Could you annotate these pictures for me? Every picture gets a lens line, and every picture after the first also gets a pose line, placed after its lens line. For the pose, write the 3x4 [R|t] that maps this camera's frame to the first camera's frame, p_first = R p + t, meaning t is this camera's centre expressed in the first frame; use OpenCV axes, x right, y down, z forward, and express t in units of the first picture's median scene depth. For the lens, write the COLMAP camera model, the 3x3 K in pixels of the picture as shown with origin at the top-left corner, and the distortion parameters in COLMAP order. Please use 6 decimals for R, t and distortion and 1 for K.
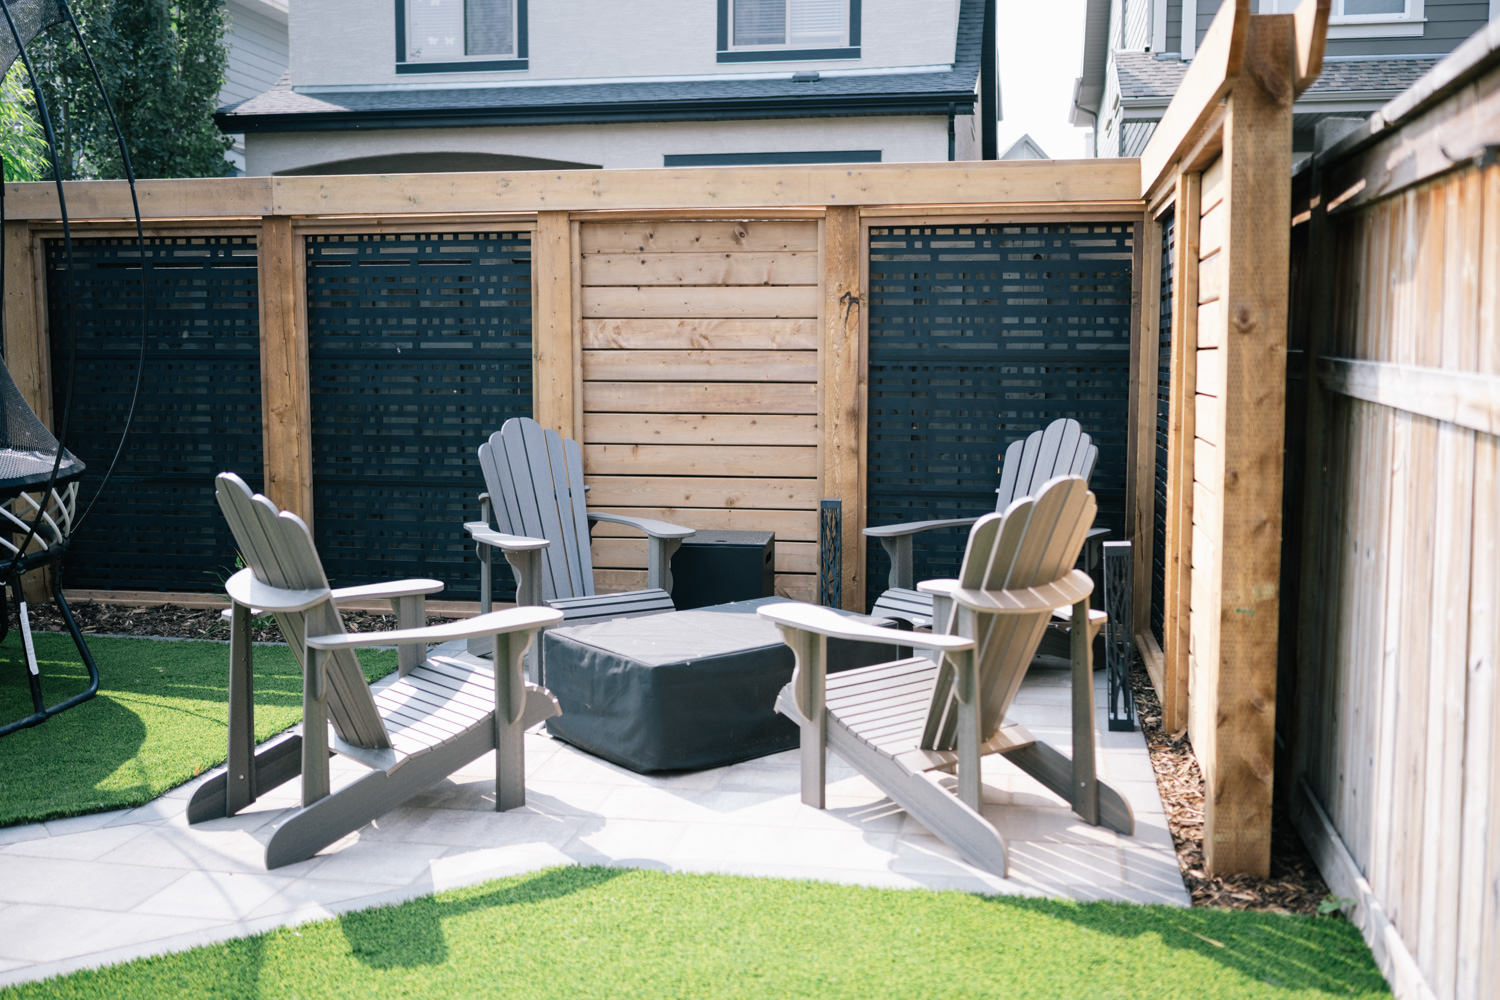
lens RADIAL K [[1475.9, 0, 750.0], [0, 1475.9, 500.0], [0, 0, 1]] dist [-0.000531, 0.003329]
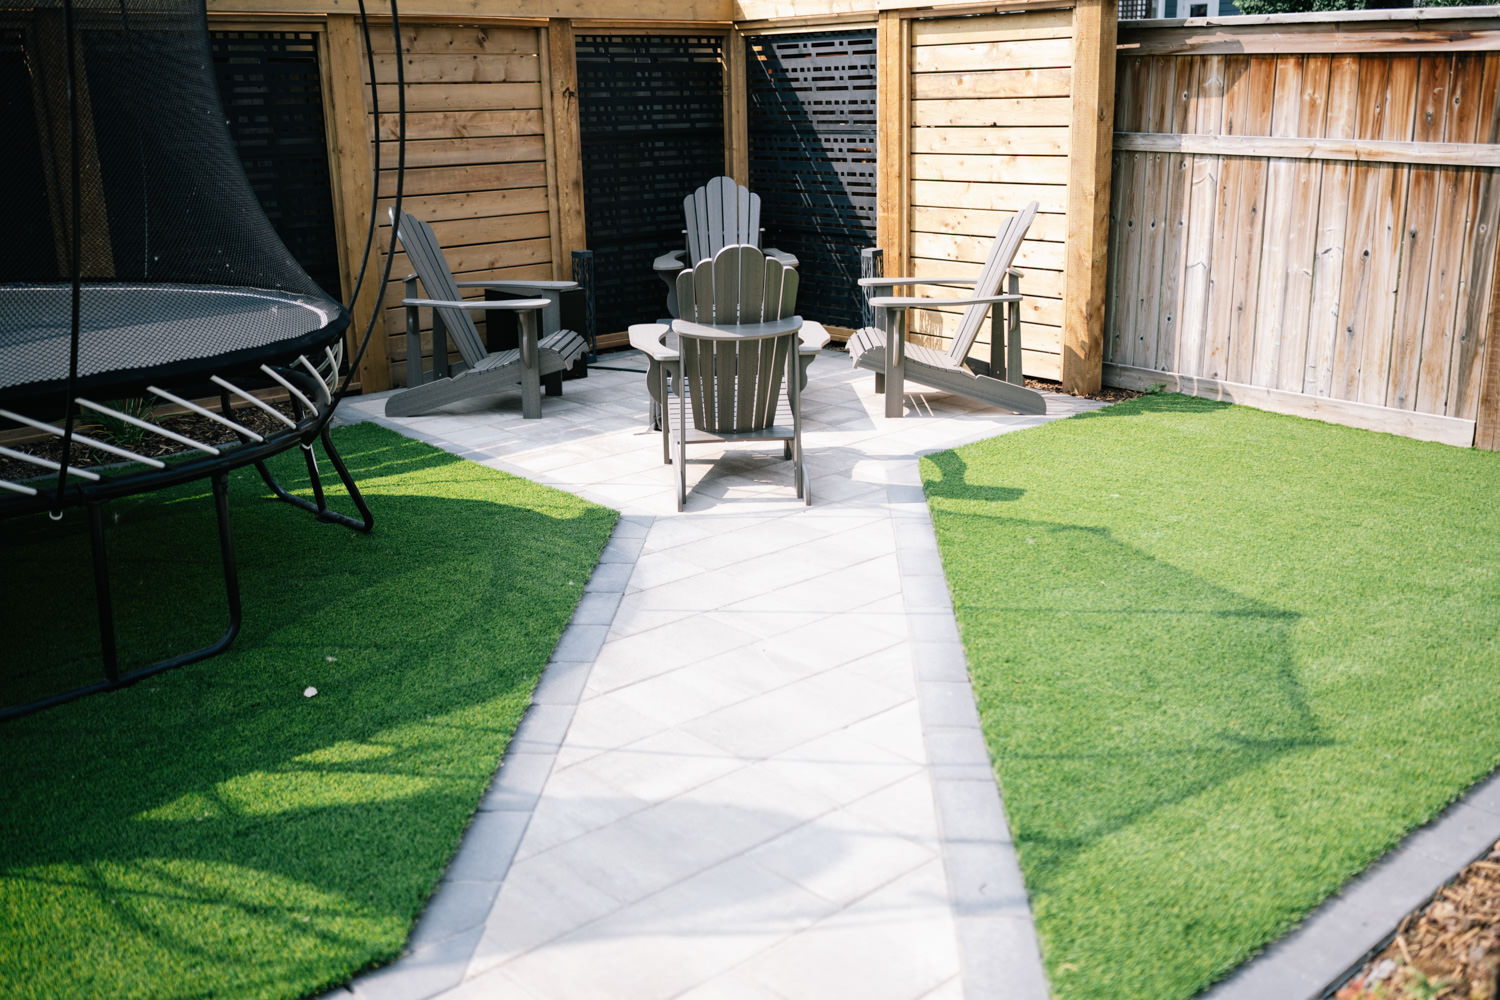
lens RADIAL K [[1475.9, 0, 750.0], [0, 1475.9, 500.0], [0, 0, 1]] dist [-0.000531, 0.003329]
pose [[0.587964, -0.231199, 0.775142, -0.922363], [0.100976, 0.971765, 0.213252, -0.050106], [-0.802559, -0.047113, 0.594709, 0.091378]]
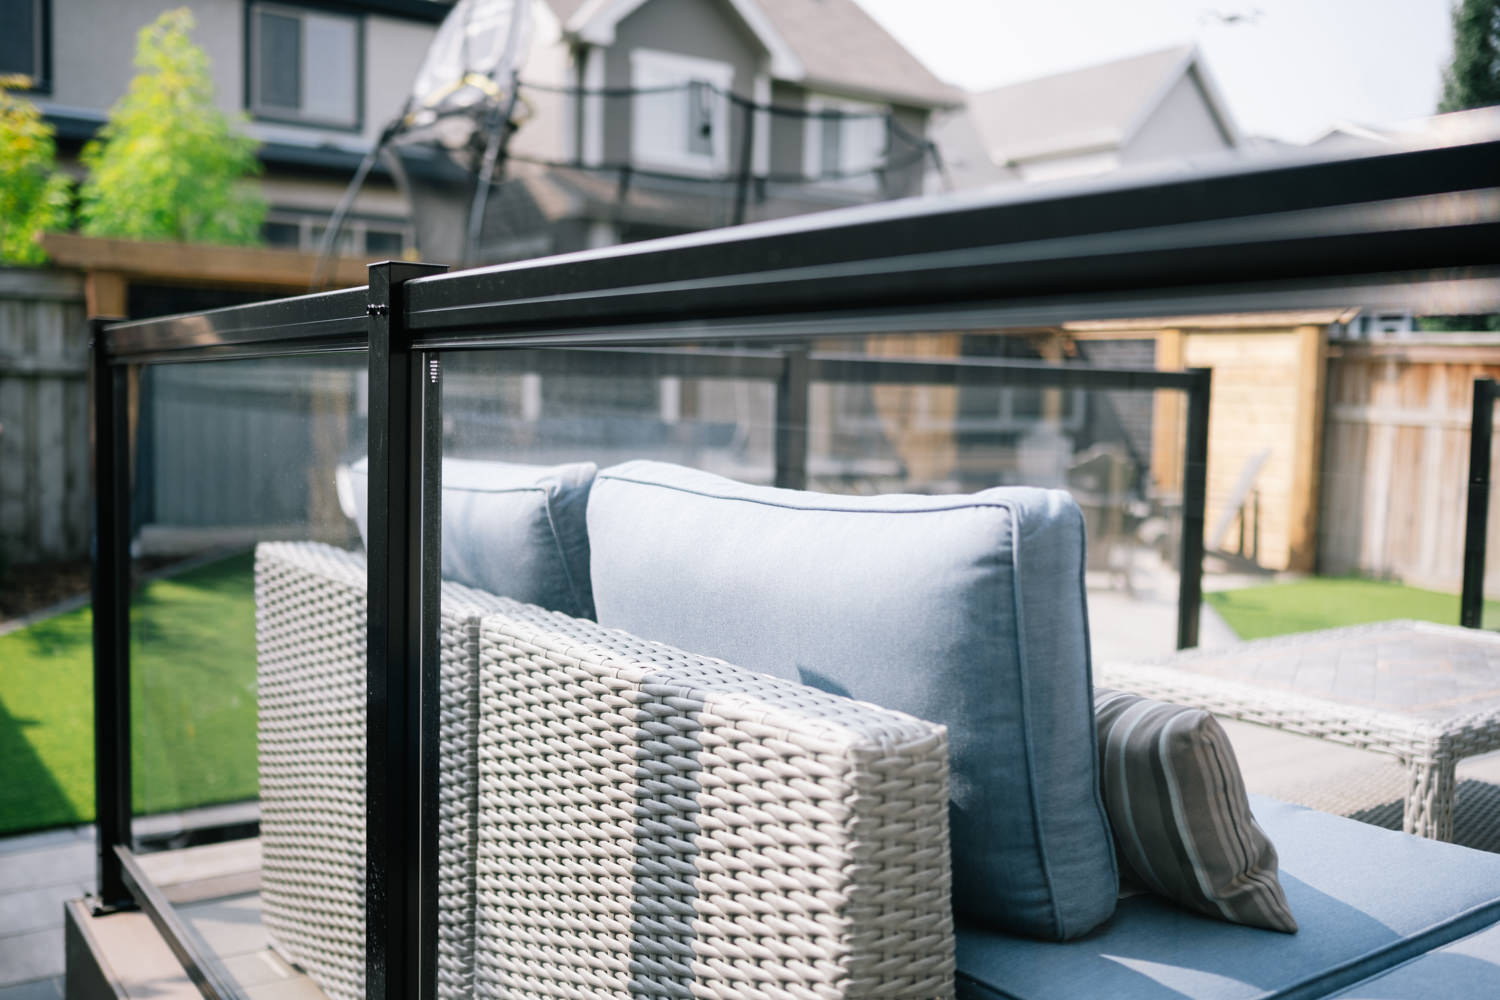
lens RADIAL K [[1419.4, 0, 750.0], [0, 1419.4, 500.0], [0, 0, 1]] dist [-0.011057, -0.014365]
pose [[0.689856, -0.039979, 0.722842, -1.524242], [0.047588, 0.998819, 0.009826, 0.008993], [-0.722381, 0.027620, 0.690943, -0.120778]]
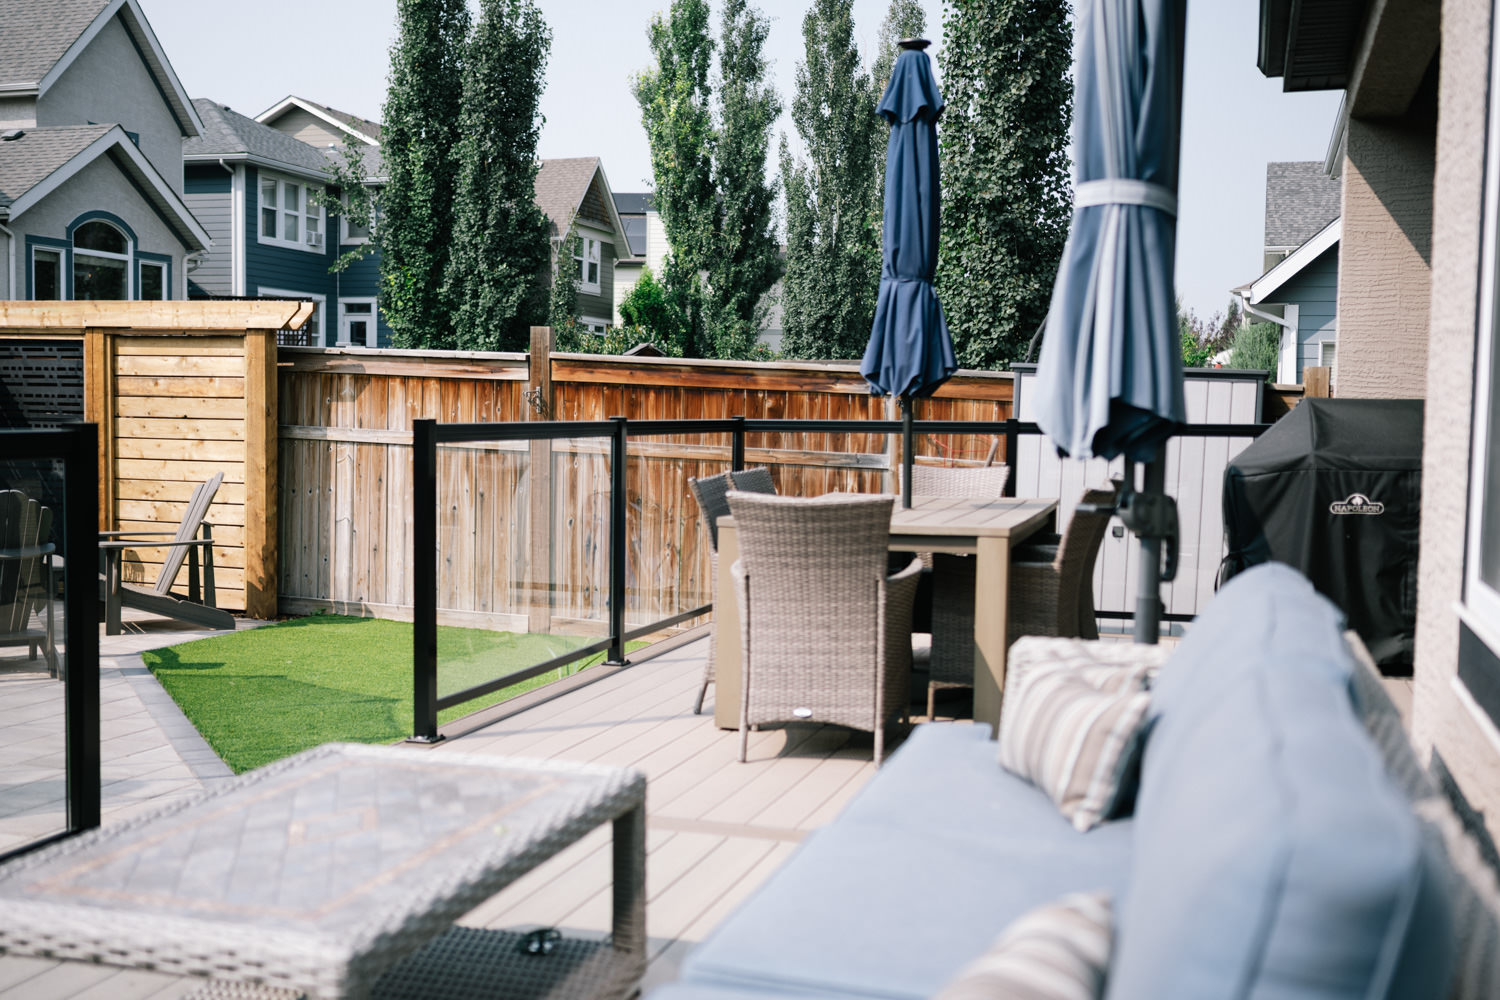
lens RADIAL K [[1574.8, 0, 750.0], [0, 1574.8, 500.0], [0, 0, 1]] dist [-0.009162, 0.006961]
pose [[0.105390, -0.065034, 0.992302, -1.418140], [0.076465, 0.995435, 0.057118, -0.031837], [-0.991487, 0.069857, 0.109881, -0.117638]]
